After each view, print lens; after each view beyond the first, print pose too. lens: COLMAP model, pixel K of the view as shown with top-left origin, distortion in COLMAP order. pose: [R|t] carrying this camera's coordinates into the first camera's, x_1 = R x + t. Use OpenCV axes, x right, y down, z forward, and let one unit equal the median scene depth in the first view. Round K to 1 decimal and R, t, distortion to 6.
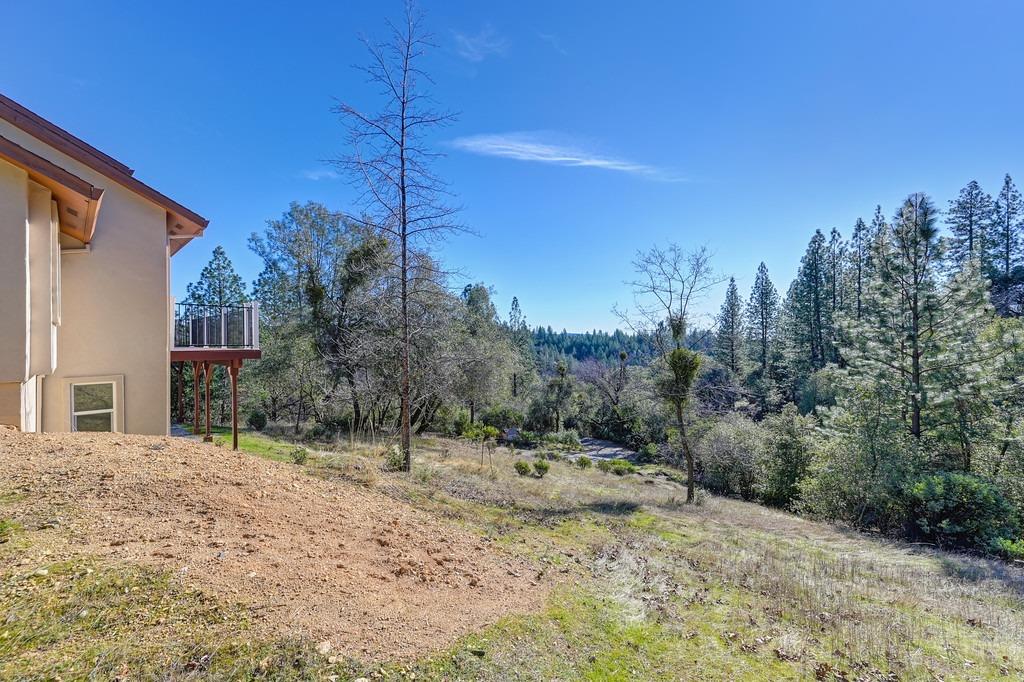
lens RADIAL K [[405.0, 0, 512.0], [0, 405.0, 341.0], [0, 0, 1]] dist [0.001955, -0.000068]
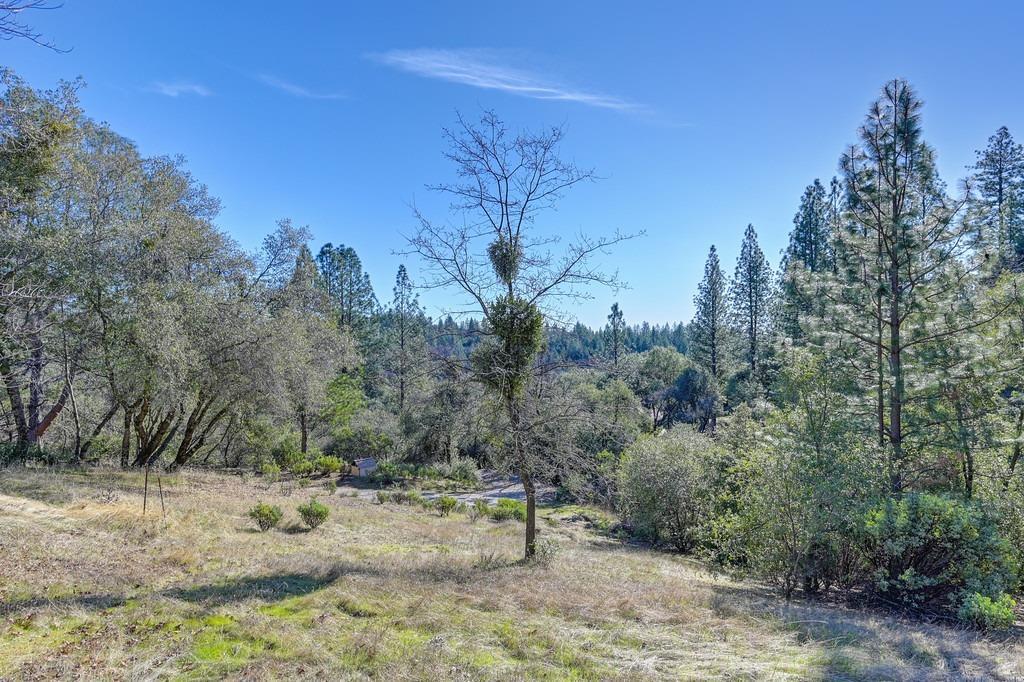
lens RADIAL K [[570.9, 0, 512.0], [0, 570.9, 341.0], [0, 0, 1]] dist [0.001271, 0.000490]
pose [[0.991450, -0.001754, 0.130476, 0.097650], [0.001701, 0.999998, 0.000512, 0.025363], [-0.130477, -0.000286, 0.991451, 0.059257]]
